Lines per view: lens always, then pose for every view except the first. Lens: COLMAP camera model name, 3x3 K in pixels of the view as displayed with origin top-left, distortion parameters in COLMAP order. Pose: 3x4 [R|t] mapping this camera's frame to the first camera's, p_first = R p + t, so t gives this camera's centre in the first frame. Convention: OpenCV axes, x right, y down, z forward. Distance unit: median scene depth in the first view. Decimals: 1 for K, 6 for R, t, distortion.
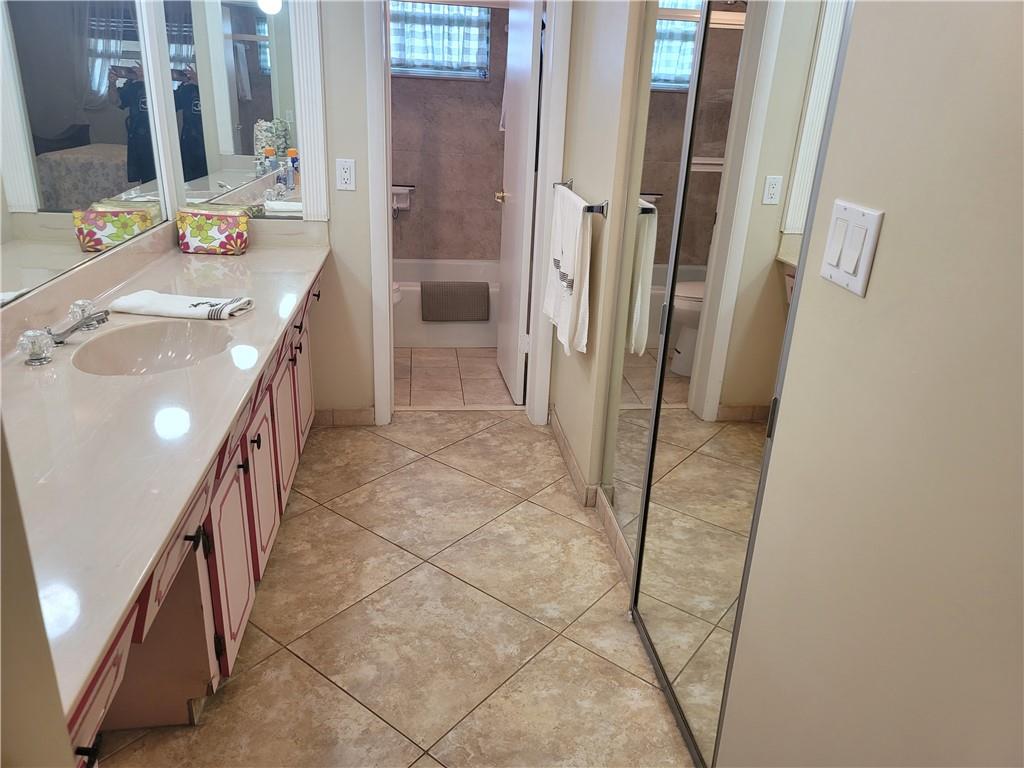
lens RADIAL K [[752.5, 0, 515.5], [0, 752.5, 389.2], [0, 0, 1]] dist [0.088155, -0.077471]
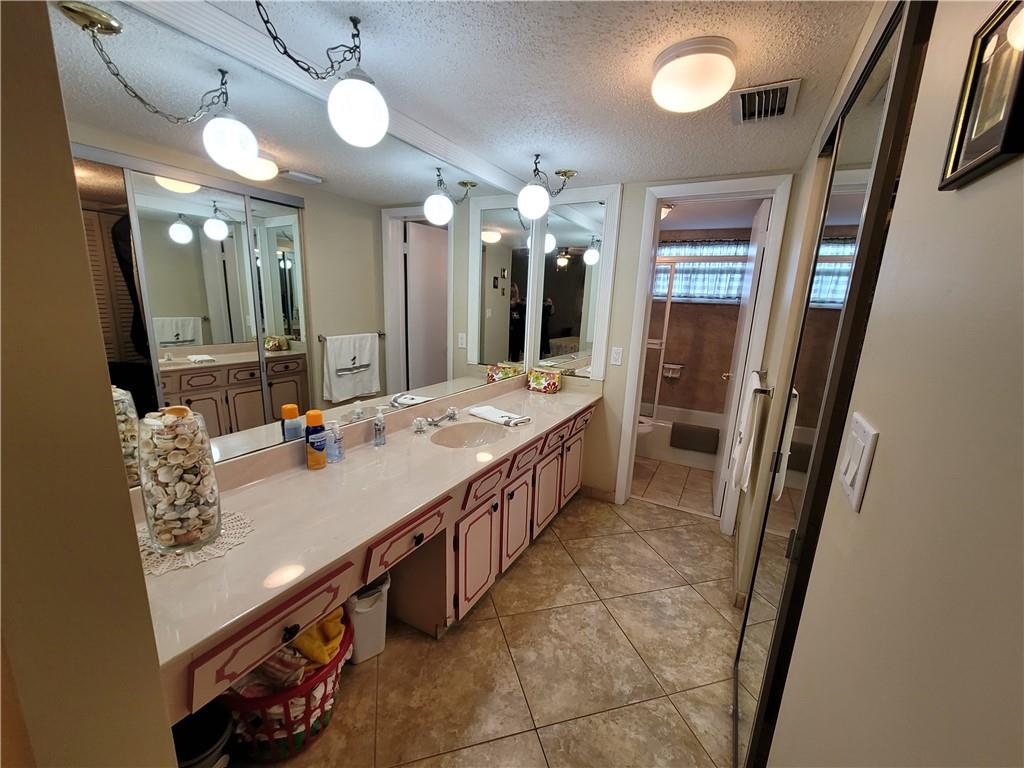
lens RADIAL K [[417.4, 0, 521.9], [0, 417.4, 401.3], [0, 0, 1]] dist [-0.001663, 0.000122]
pose [[0.807709, 0.128598, -0.575386, 0.157785], [-0.218334, 0.971780, -0.089300, -0.046399], [0.547664, 0.197755, 0.812992, 0.118619]]
